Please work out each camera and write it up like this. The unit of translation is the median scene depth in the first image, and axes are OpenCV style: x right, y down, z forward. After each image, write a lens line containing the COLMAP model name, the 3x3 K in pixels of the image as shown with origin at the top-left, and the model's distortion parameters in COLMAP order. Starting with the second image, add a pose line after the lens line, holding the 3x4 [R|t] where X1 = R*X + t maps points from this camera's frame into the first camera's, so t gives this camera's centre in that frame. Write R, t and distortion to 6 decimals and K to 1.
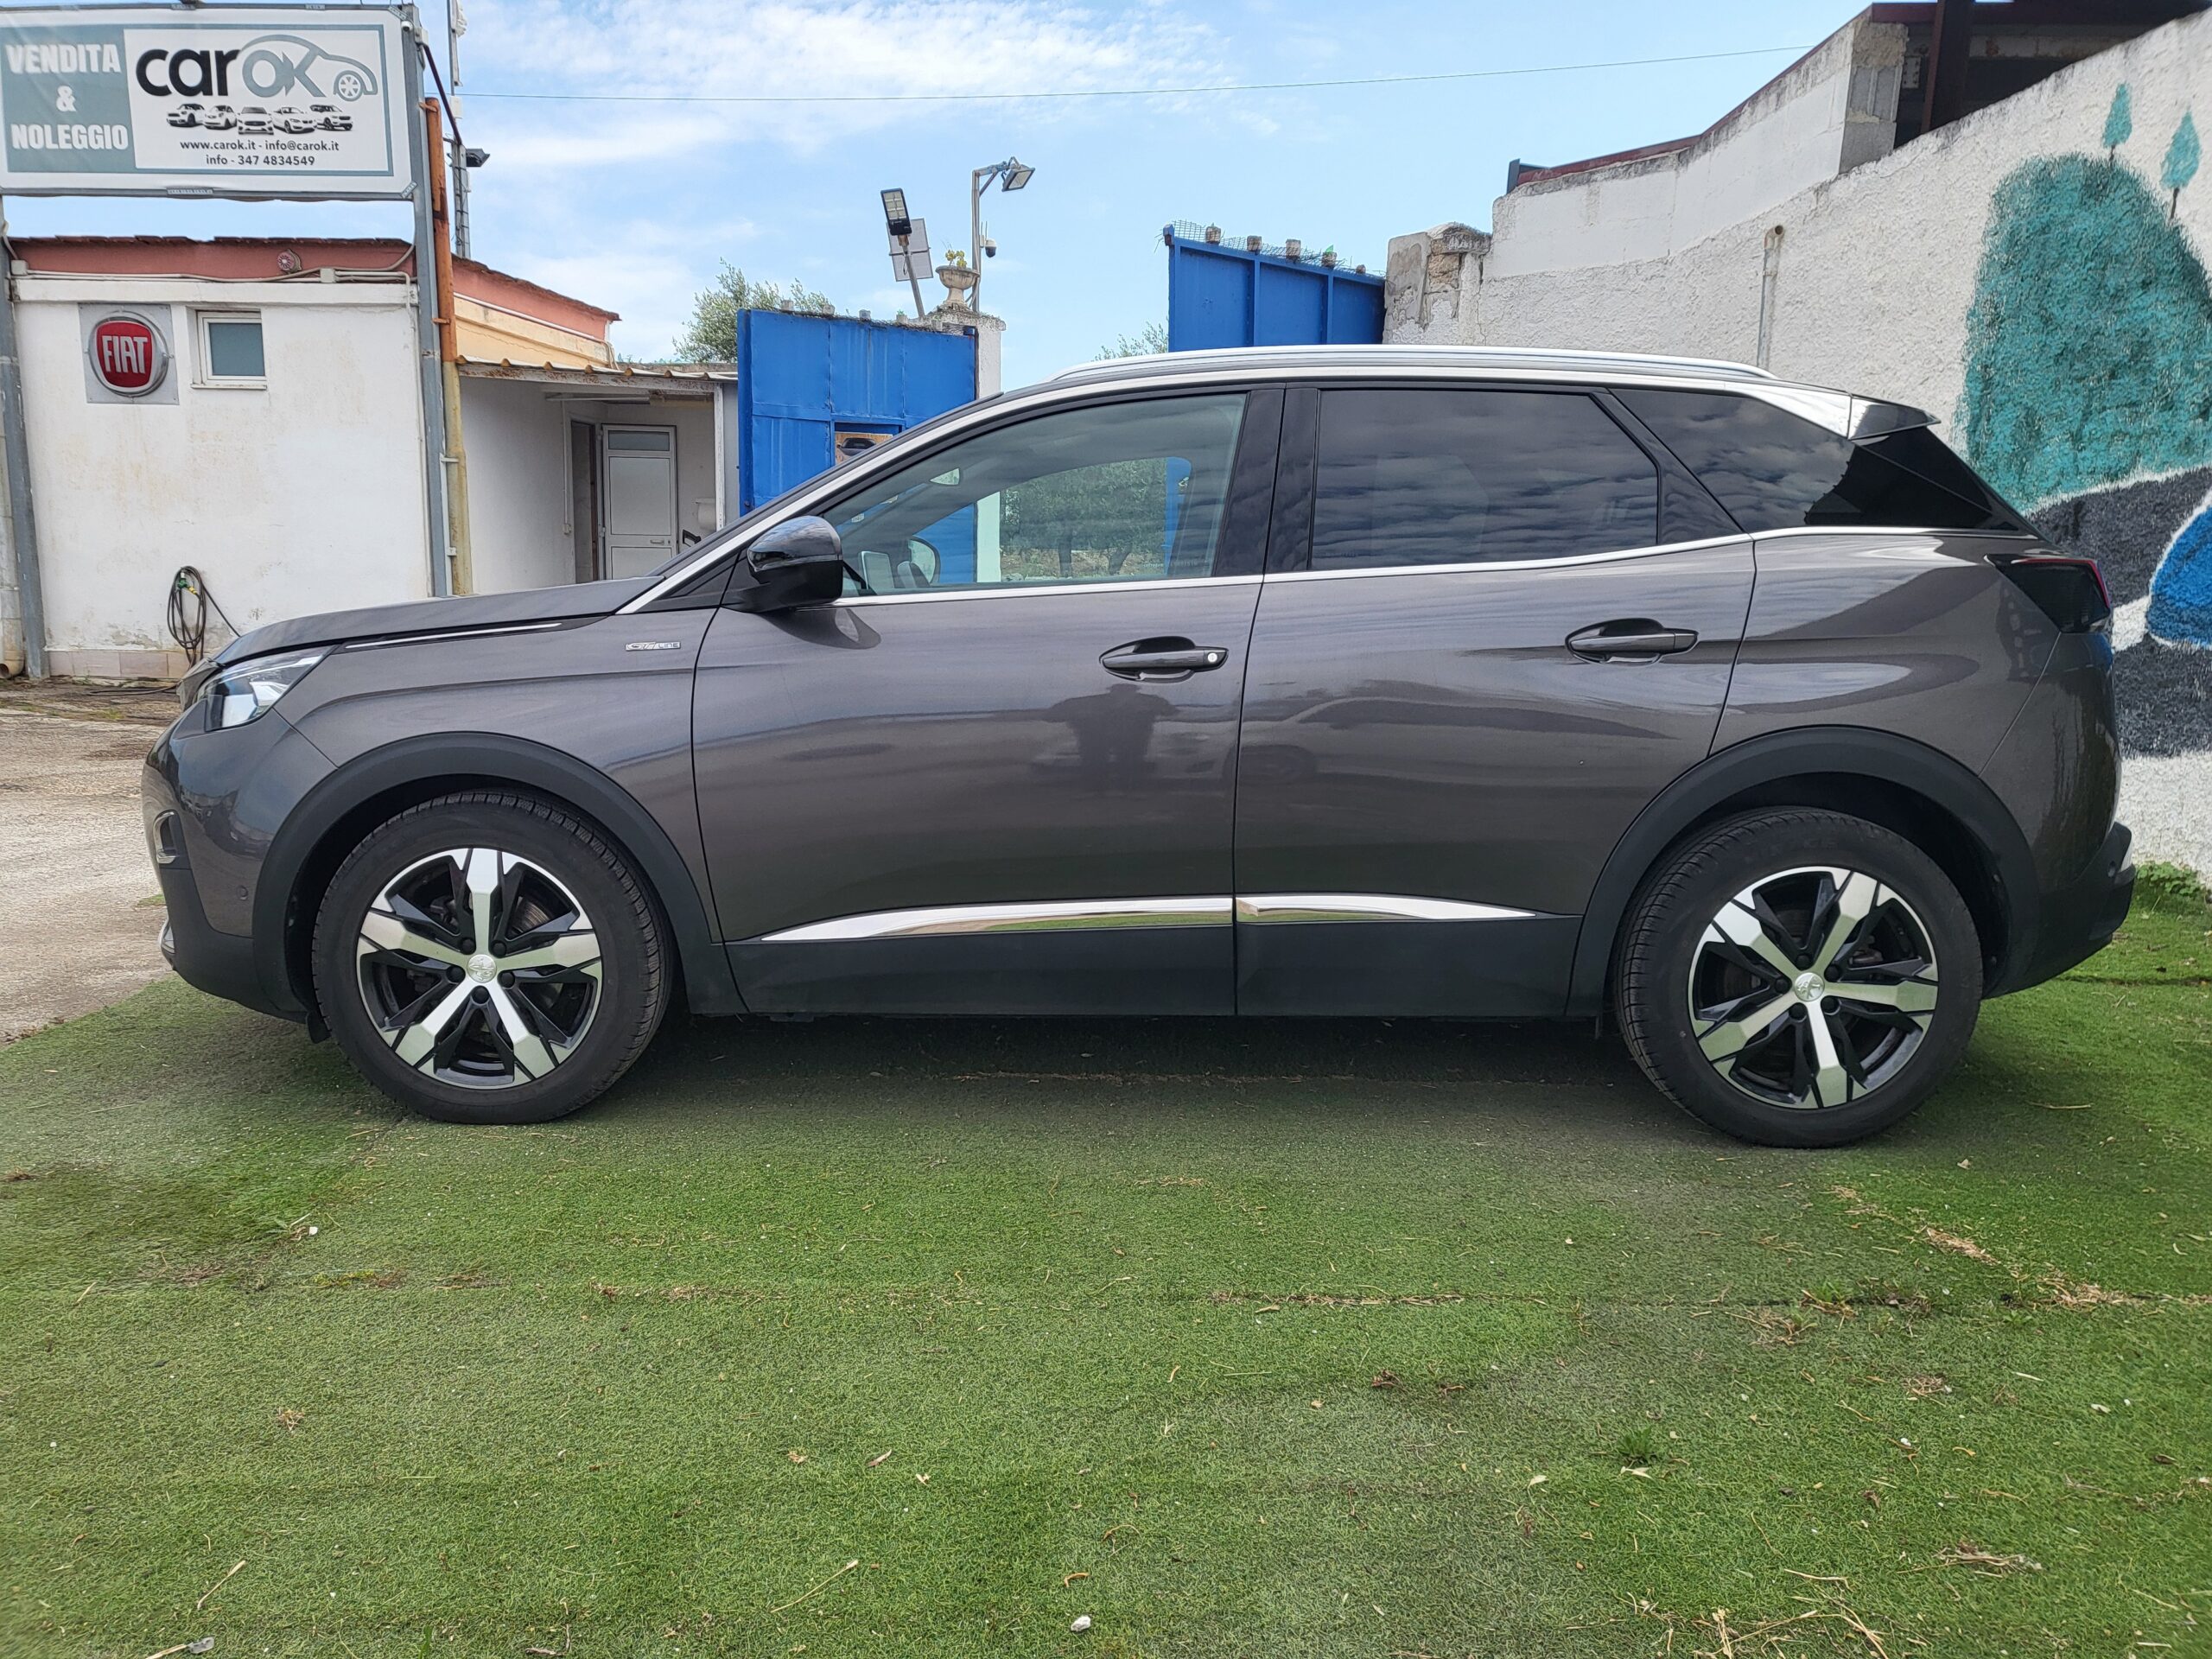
lens RADIAL K [[1628.2, 0, 1102.8], [0, 1628.2, 857.4], [0, 0, 1]] dist [0.034366, -0.004310]
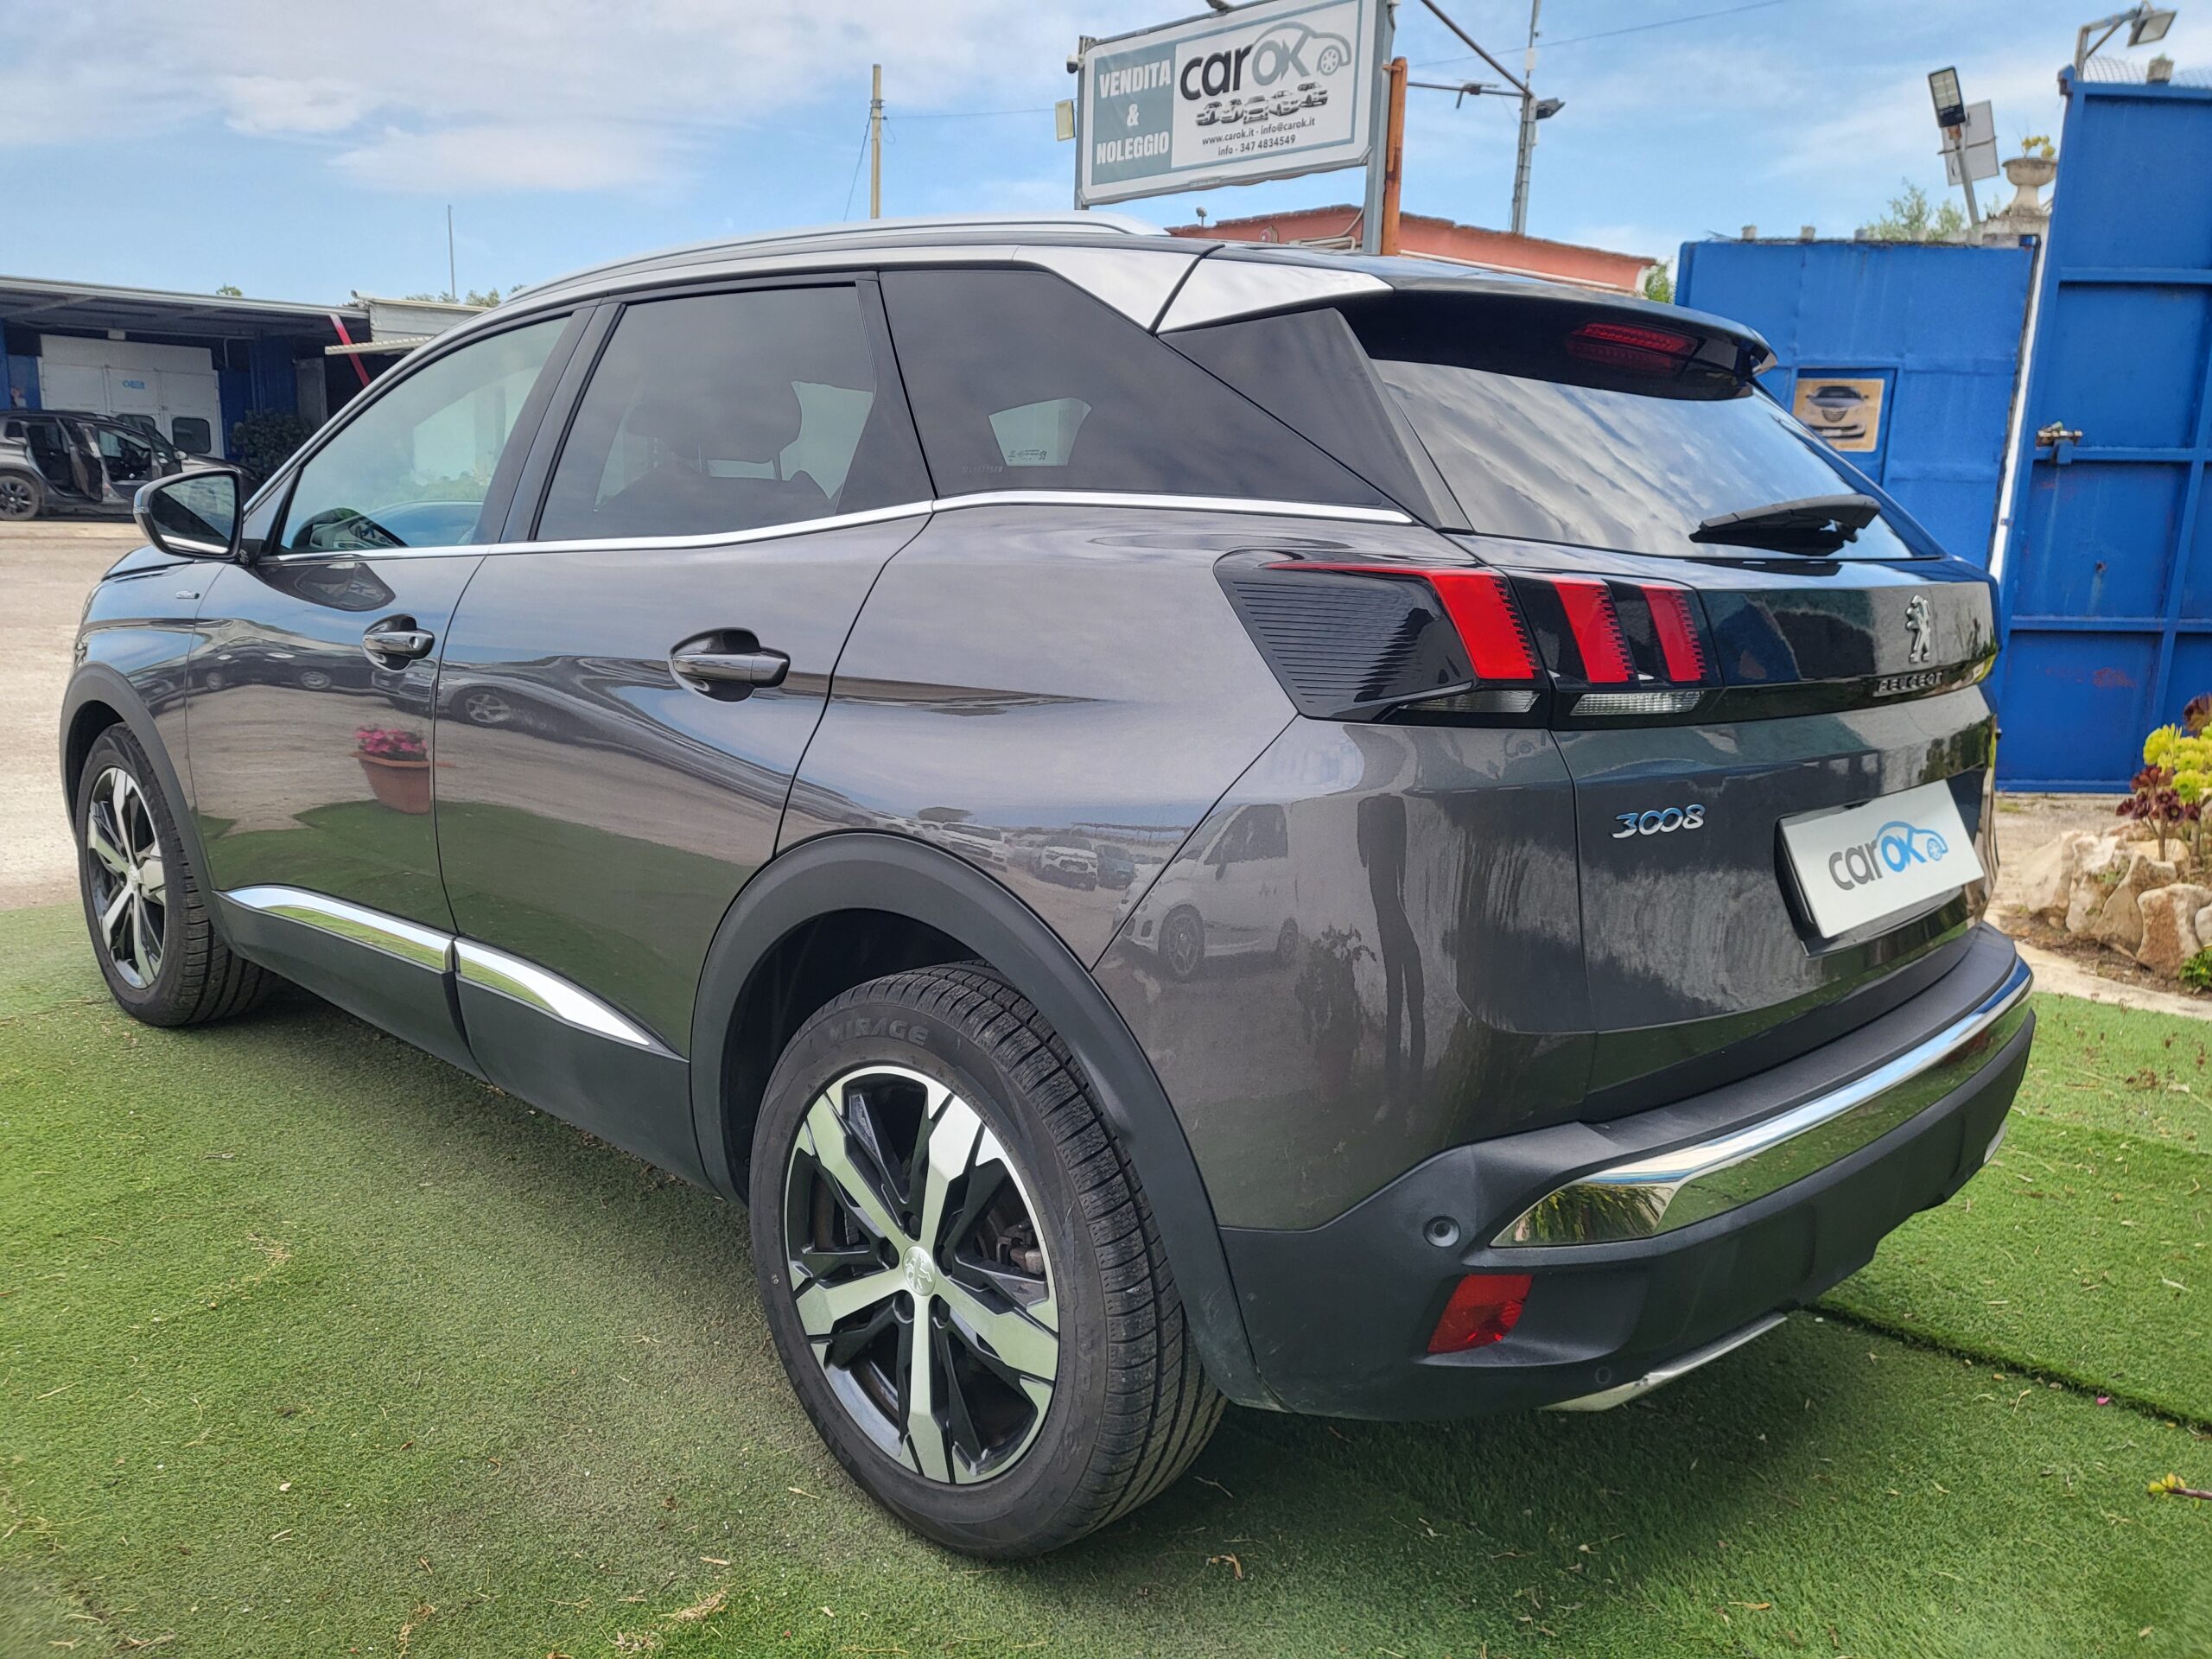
lens RADIAL K [[1736.5, 0, 1076.9], [0, 1736.5, 826.2], [0, 0, 1]] dist [-0.025335, 0.050532]
pose [[0.716004, 0.139636, -0.683988, 0.225395], [-0.146693, 0.988010, 0.048142, -0.030108], [0.682510, 0.065866, 0.727903, 0.147976]]
